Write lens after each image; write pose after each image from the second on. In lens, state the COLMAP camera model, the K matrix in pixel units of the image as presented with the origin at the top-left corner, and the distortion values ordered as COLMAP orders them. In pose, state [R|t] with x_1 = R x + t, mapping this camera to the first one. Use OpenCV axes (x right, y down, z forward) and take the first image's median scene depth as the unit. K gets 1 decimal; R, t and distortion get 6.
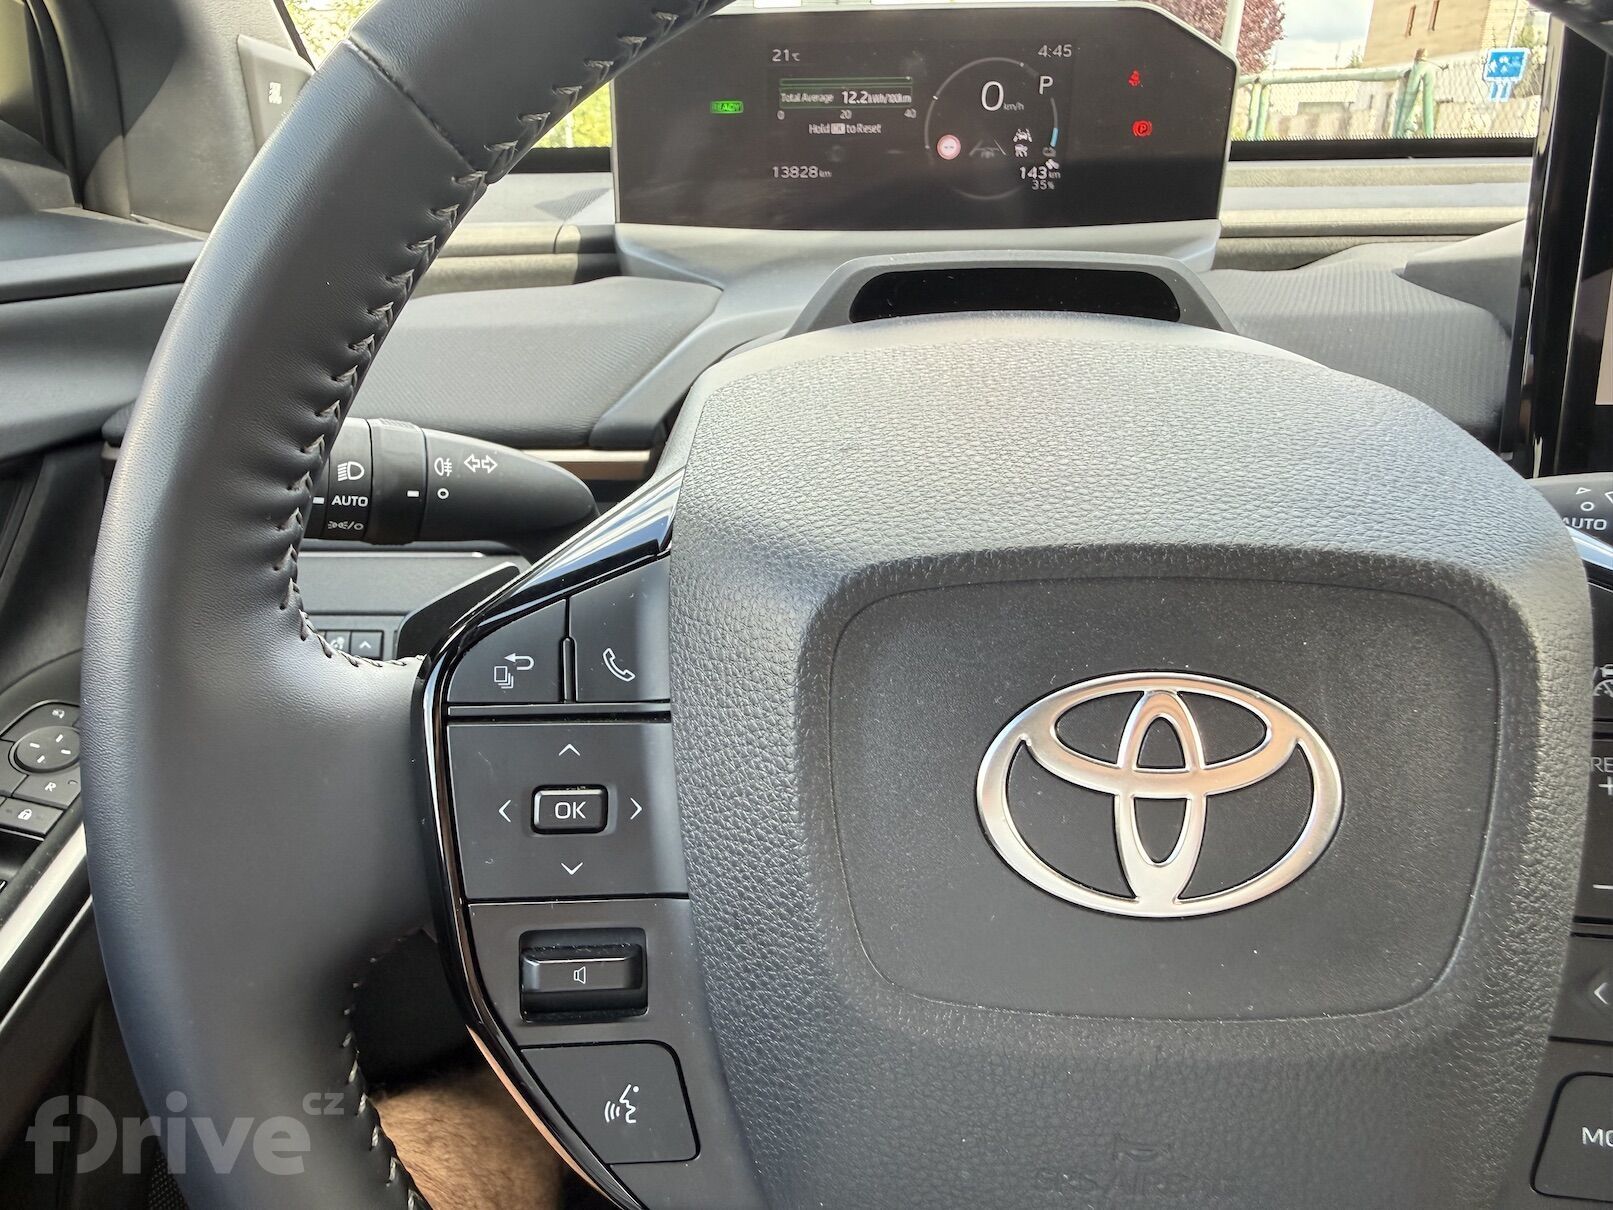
lens RADIAL K [[1162.8, 0, 715.4], [0, 1162.8, 602.7], [0, 0, 1]] dist [0.006458, 0.005881]
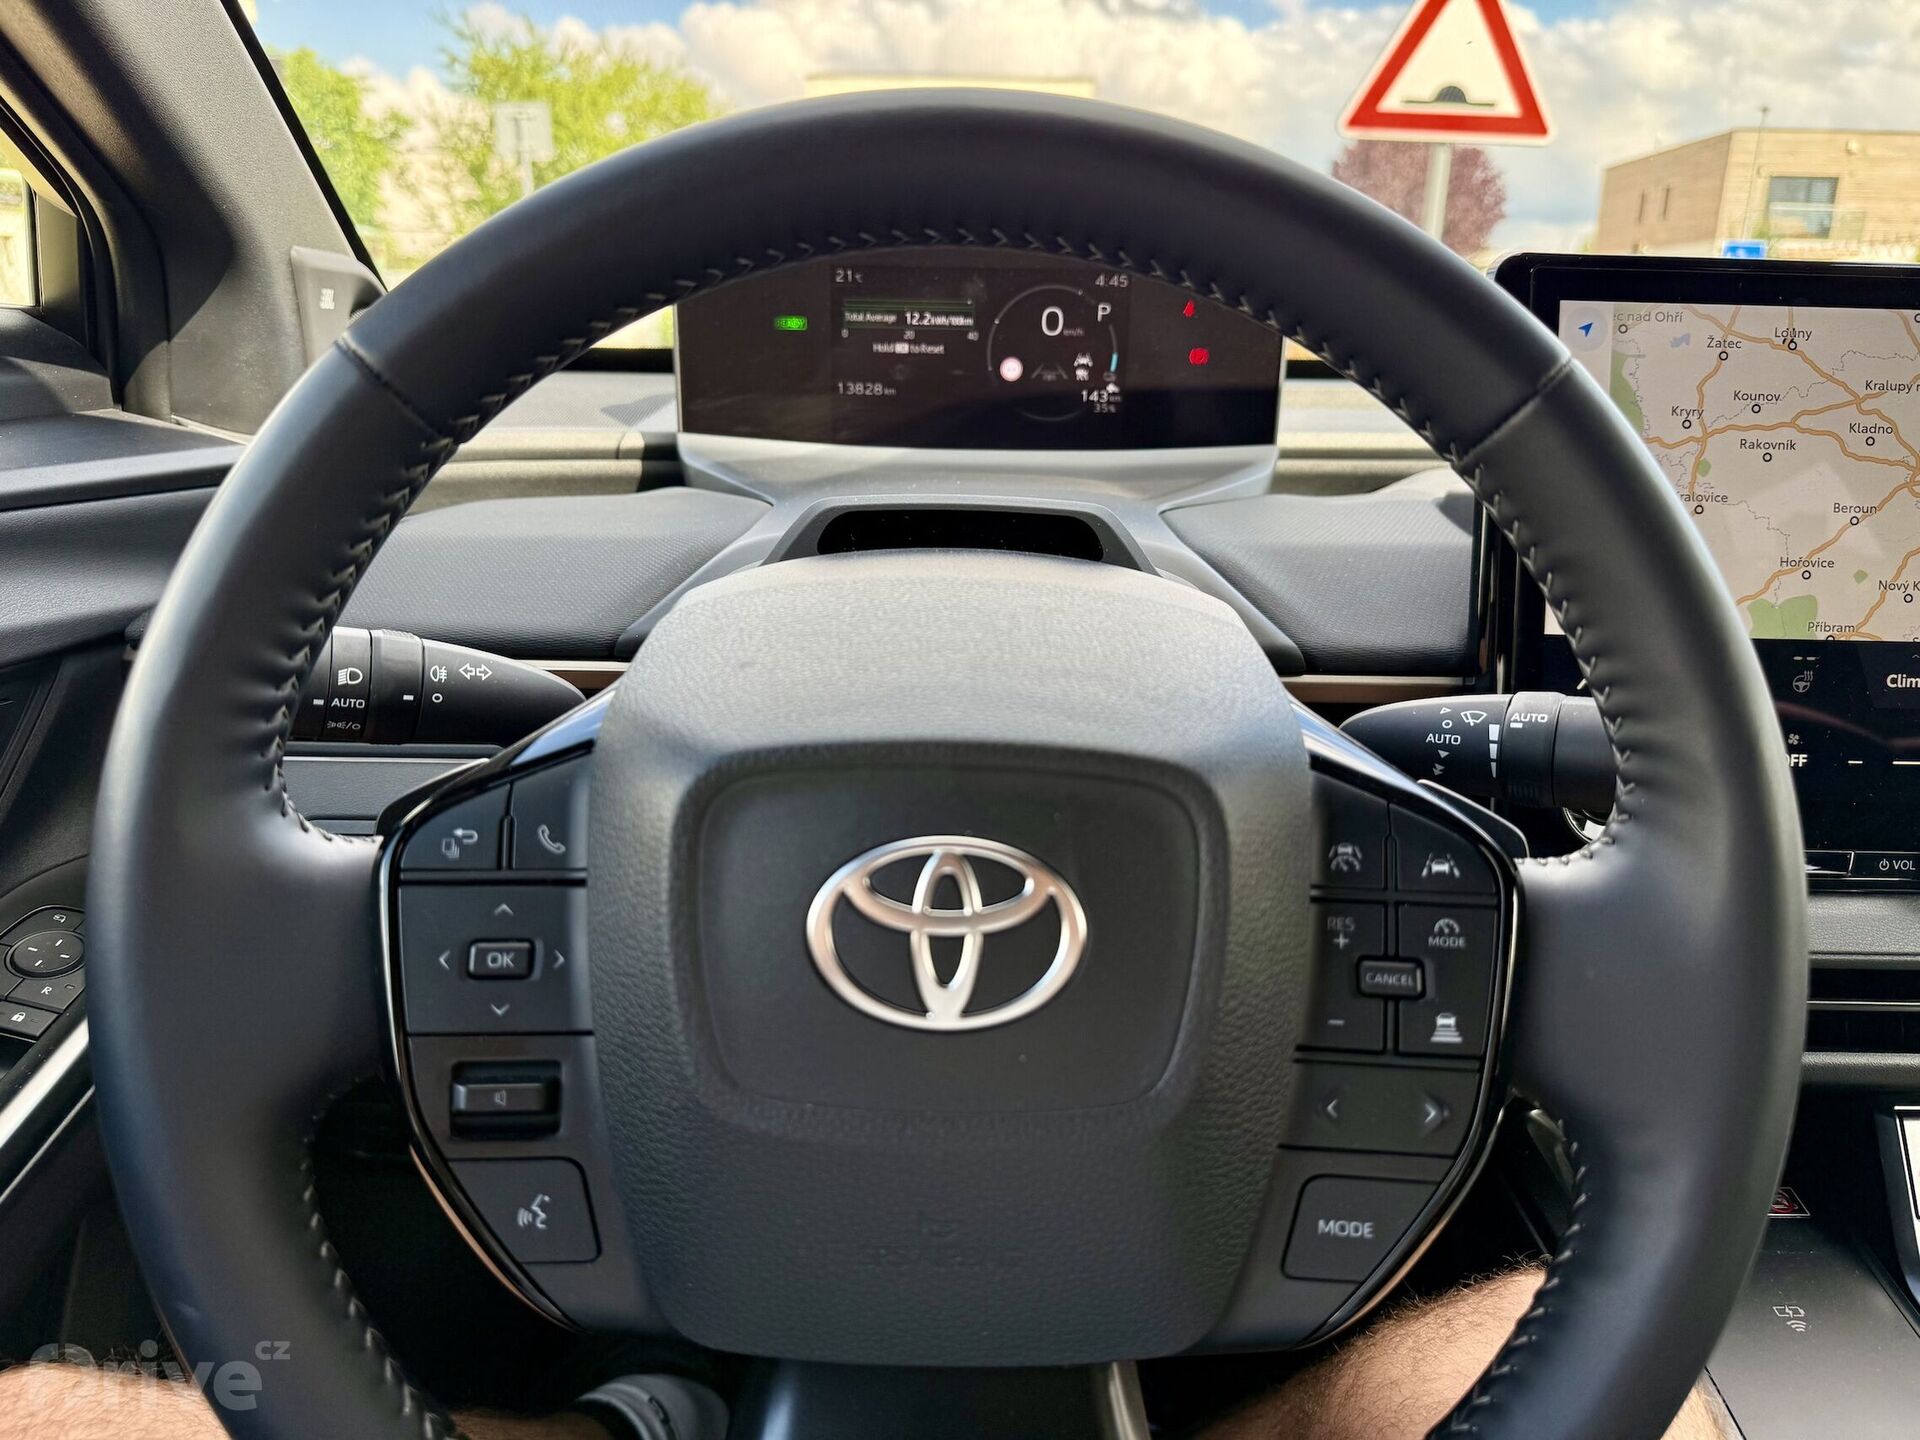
lens RADIAL K [[1384.1, 0, 950.9], [0, 1384.1, 702.4], [0, 0, 1]] dist [0.006458, 0.005881]
pose [[0.998378, 0.015249, 0.054847, 0.185151], [-0.009618, 0.994789, -0.101504, 0.040161], [-0.056109, 0.100812, 0.993322, -0.340473]]
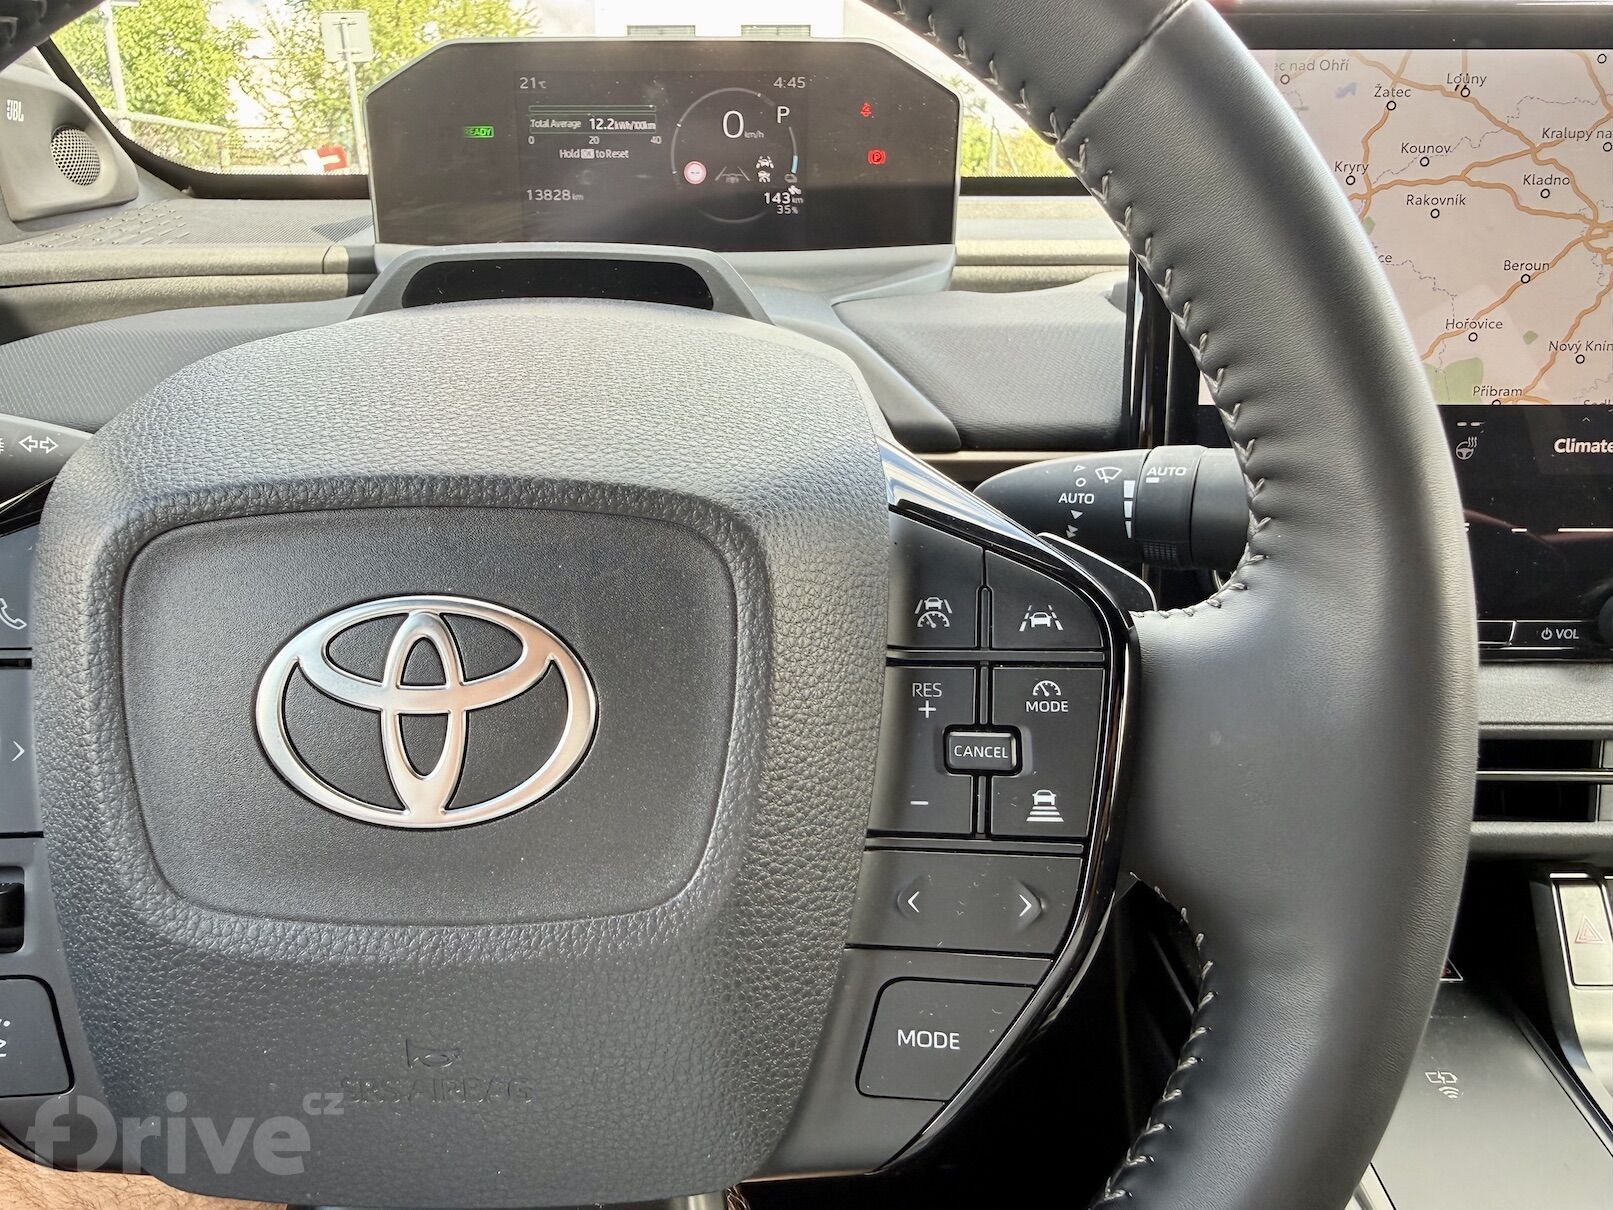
lens RADIAL K [[1162.8, 0, 727.0], [0, 1162.8, 611.7], [0, 0, 1]] dist [0.006458, 0.005881]
pose [[0.998826, -0.006792, 0.047970, 0.375271], [0.008362, 0.999433, -0.032603, 0.069539], [-0.047721, 0.032965, 0.998317, -0.045937]]
